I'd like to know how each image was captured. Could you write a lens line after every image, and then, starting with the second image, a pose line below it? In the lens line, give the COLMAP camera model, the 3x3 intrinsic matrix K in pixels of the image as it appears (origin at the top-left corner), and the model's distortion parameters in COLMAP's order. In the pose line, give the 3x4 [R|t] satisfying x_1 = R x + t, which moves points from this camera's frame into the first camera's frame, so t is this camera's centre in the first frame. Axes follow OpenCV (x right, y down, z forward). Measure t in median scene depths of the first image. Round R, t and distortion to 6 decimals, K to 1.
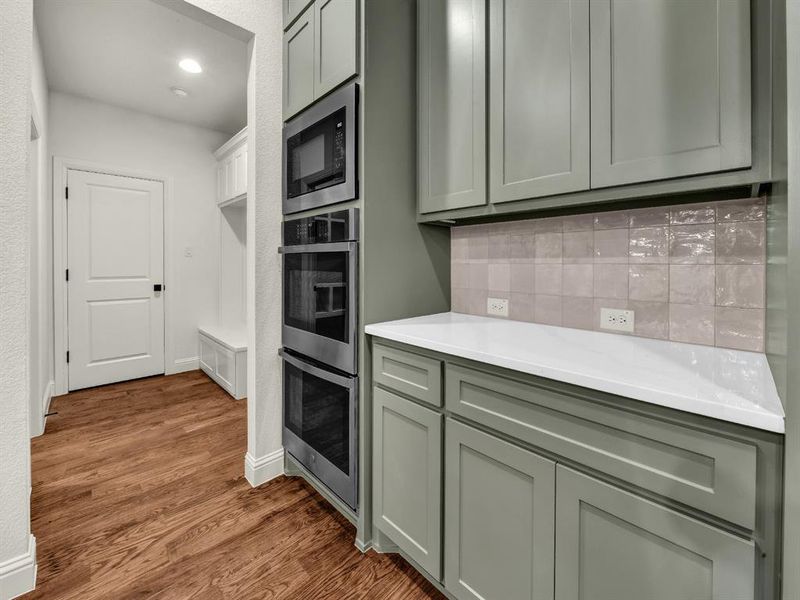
lens RADIAL K [[320.4, 0, 419.9], [0, 320.4, 266.7], [0, 0, 1]] dist [-0.002551, -0.003017]
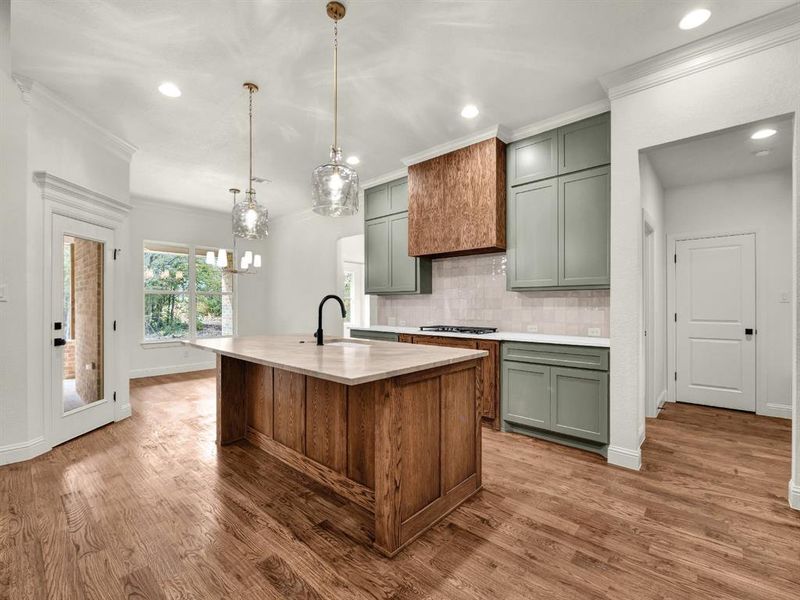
lens RADIAL K [[365.6, 0, 386.3], [0, 365.6, 300.3], [0, 0, 1]] dist [0.012559, 0.001510]
pose [[0.015311, -0.013670, -0.999789, 0.837632], [-0.003820, 0.999898, -0.013730, -0.035383], [0.999875, 0.004029, 0.015258, -0.499199]]
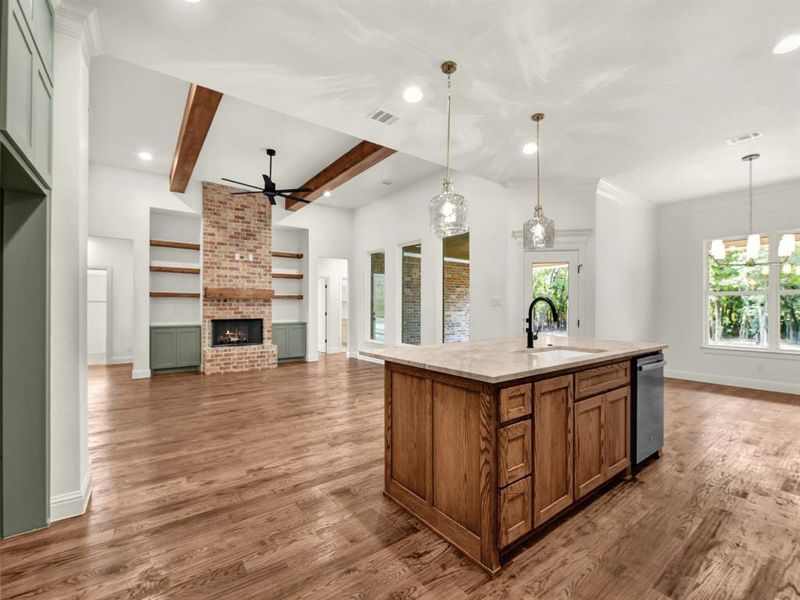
lens RADIAL K [[351.1, 0, 411.5], [0, 351.1, 305.5], [0, 0, 1]] dist [-0.003842, -0.000002]
pose [[-0.990553, 0.000601, 0.137131, -0.678814], [0.000313, 0.999998, -0.002122, -0.038242], [-0.137132, -0.002059, -0.990551, 1.019684]]
